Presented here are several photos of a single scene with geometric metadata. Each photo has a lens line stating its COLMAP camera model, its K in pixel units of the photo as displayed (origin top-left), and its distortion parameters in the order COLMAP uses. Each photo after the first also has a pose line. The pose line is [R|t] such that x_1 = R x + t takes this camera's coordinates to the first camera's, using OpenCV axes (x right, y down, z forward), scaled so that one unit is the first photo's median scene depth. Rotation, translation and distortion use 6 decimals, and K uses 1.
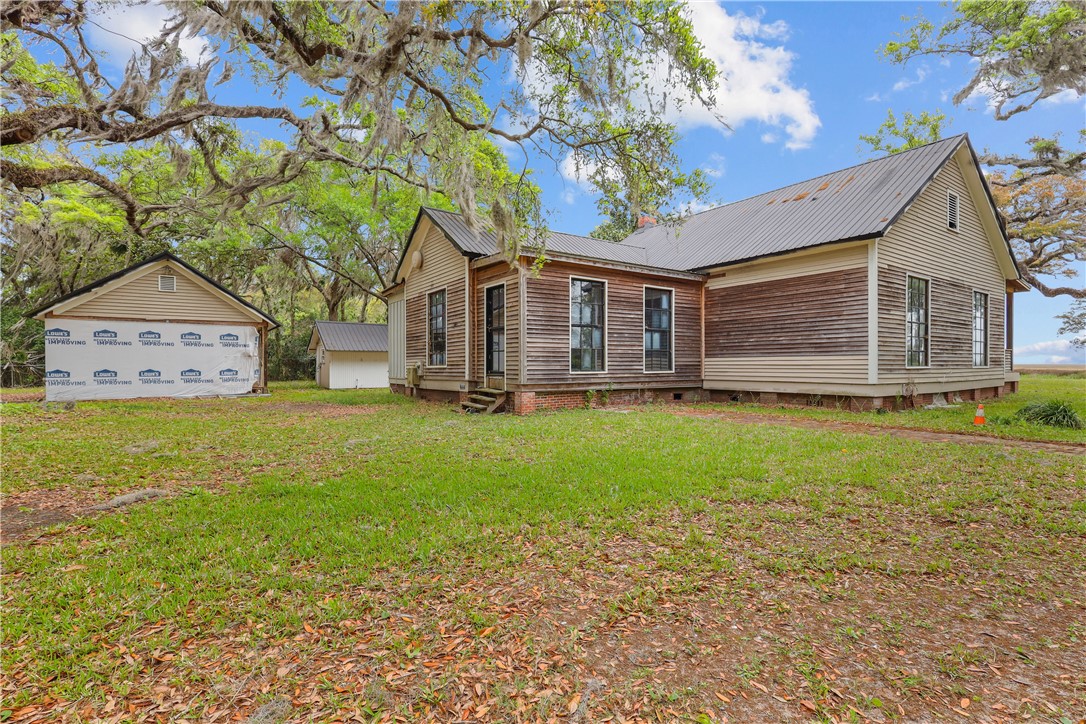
lens RADIAL K [[501.9, 0, 537.9], [0, 501.9, 364.3], [0, 0, 1]] dist [0.002126, 0.000072]
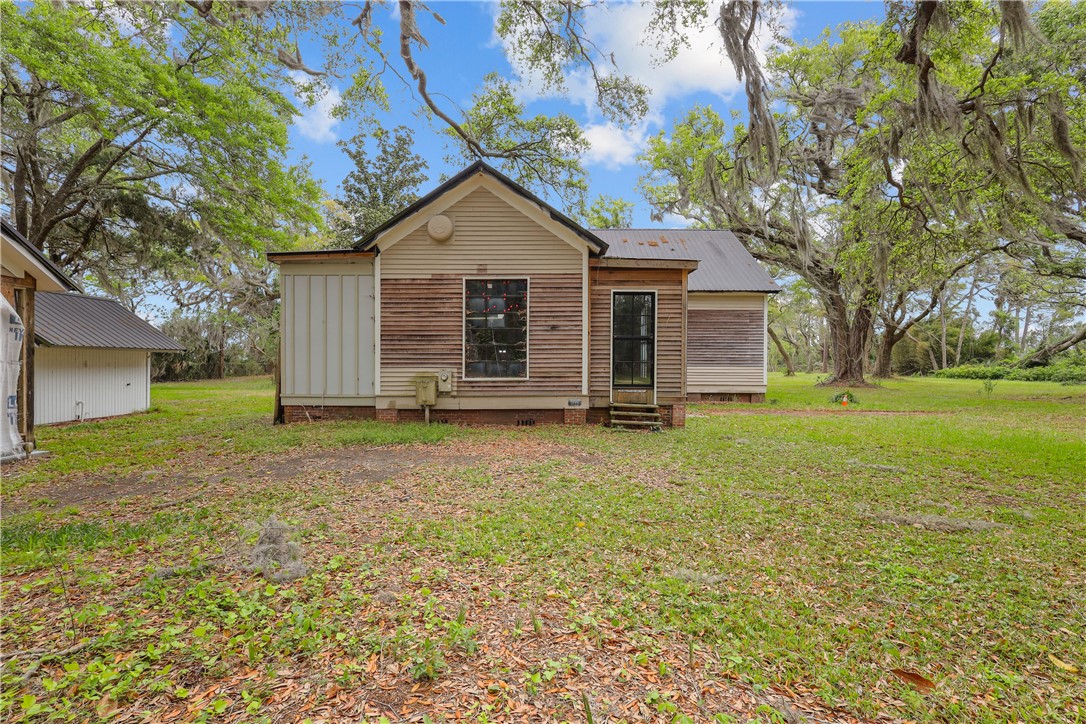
lens RADIAL K [[501.9, 0, 543.0], [0, 501.9, 361.2], [0, 0, 1]] dist [0.002126, 0.000072]
pose [[0.577703, 0.005517, 0.816228, -0.891615], [-0.009263, 0.999957, -0.000203, -0.025321], [-0.816195, -0.007443, 0.577729, 0.572535]]
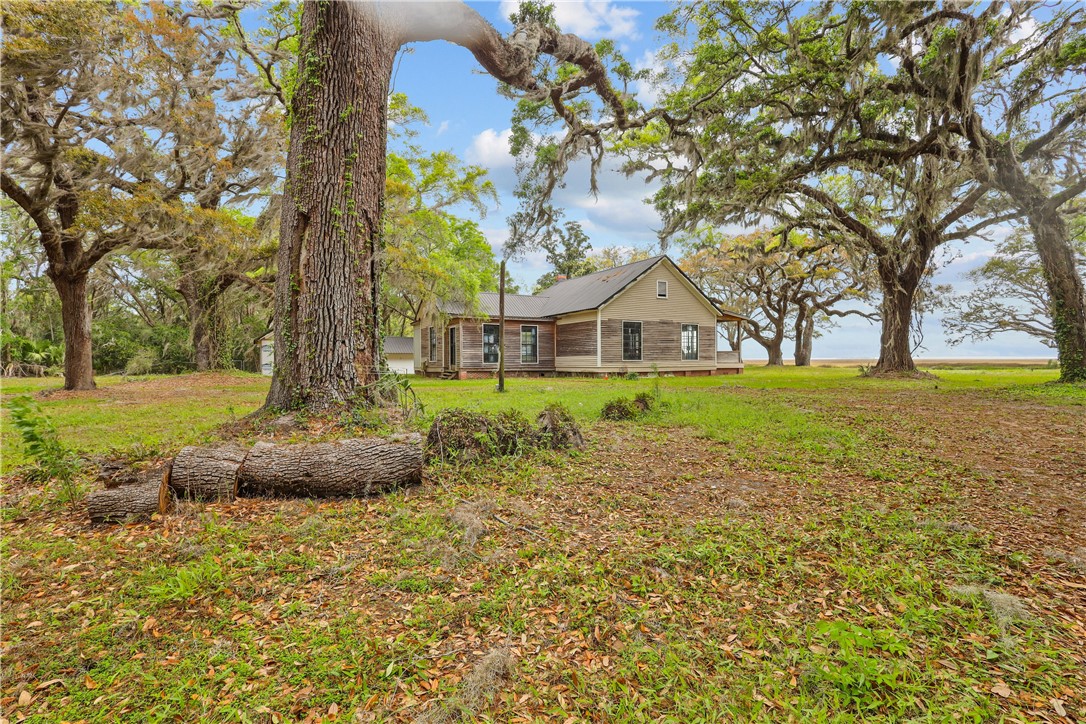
lens RADIAL K [[501.9, 0, 545.8], [0, 501.9, 366.2], [0, 0, 1]] dist [0.002126, 0.000072]
pose [[0.997762, -0.004111, -0.066740, 0.498102], [0.004746, 0.999945, 0.009366, 0.008250], [0.066698, -0.009661, 0.997726, -1.317847]]
